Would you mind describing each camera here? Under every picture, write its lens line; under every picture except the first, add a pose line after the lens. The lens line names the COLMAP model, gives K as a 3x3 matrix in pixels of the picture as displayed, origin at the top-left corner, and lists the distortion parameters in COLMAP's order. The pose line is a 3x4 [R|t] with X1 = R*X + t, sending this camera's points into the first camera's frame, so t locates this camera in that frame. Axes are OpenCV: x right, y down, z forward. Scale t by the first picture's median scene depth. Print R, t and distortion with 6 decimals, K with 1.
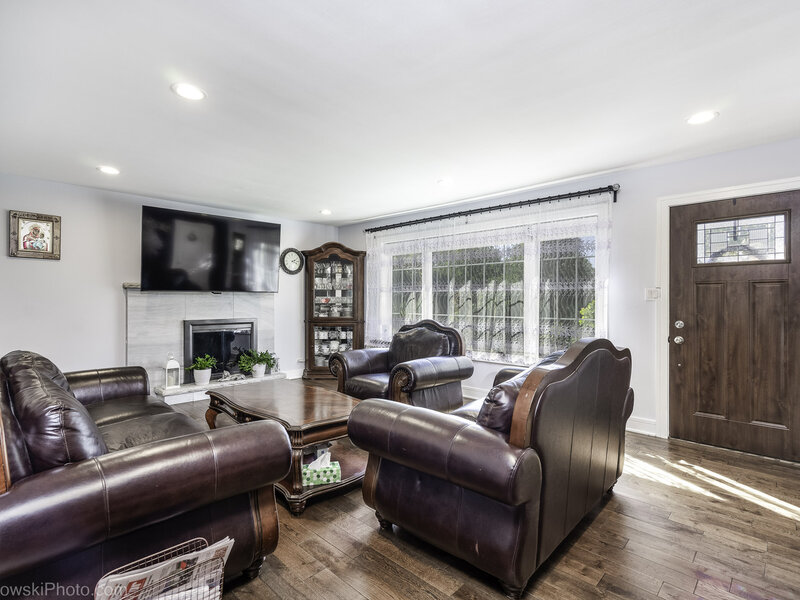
lens RADIAL K [[404.6, 0, 401.1], [0, 404.6, 300.2], [0, 0, 1]] dist [0.003064, 0.005774]
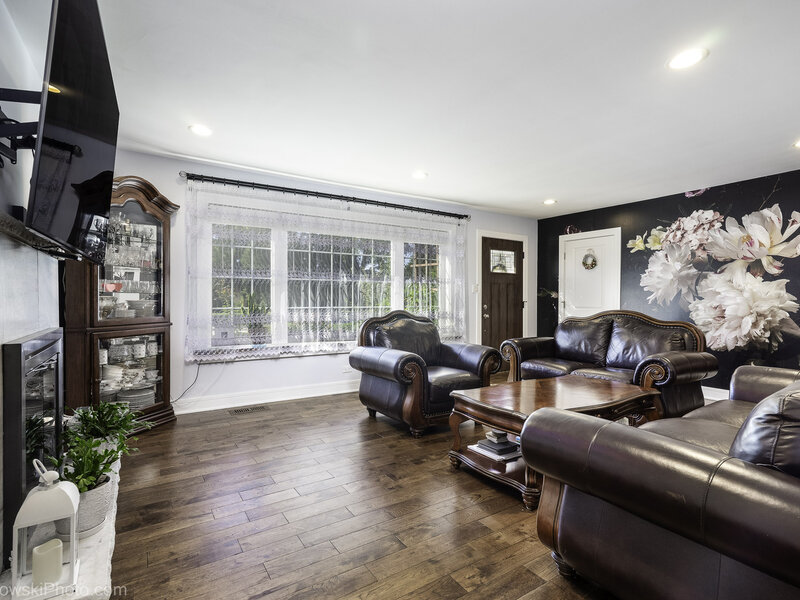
lens RADIAL K [[404.6, 0, 399.8], [0, 404.6, 300.3], [0, 0, 1]] dist [0.003064, 0.005774]
pose [[0.246399, -0.015456, 0.969045, -0.859869], [-0.011869, 0.999750, 0.018963, 0.004047], [-0.969096, -0.016174, 0.246154, 0.755285]]
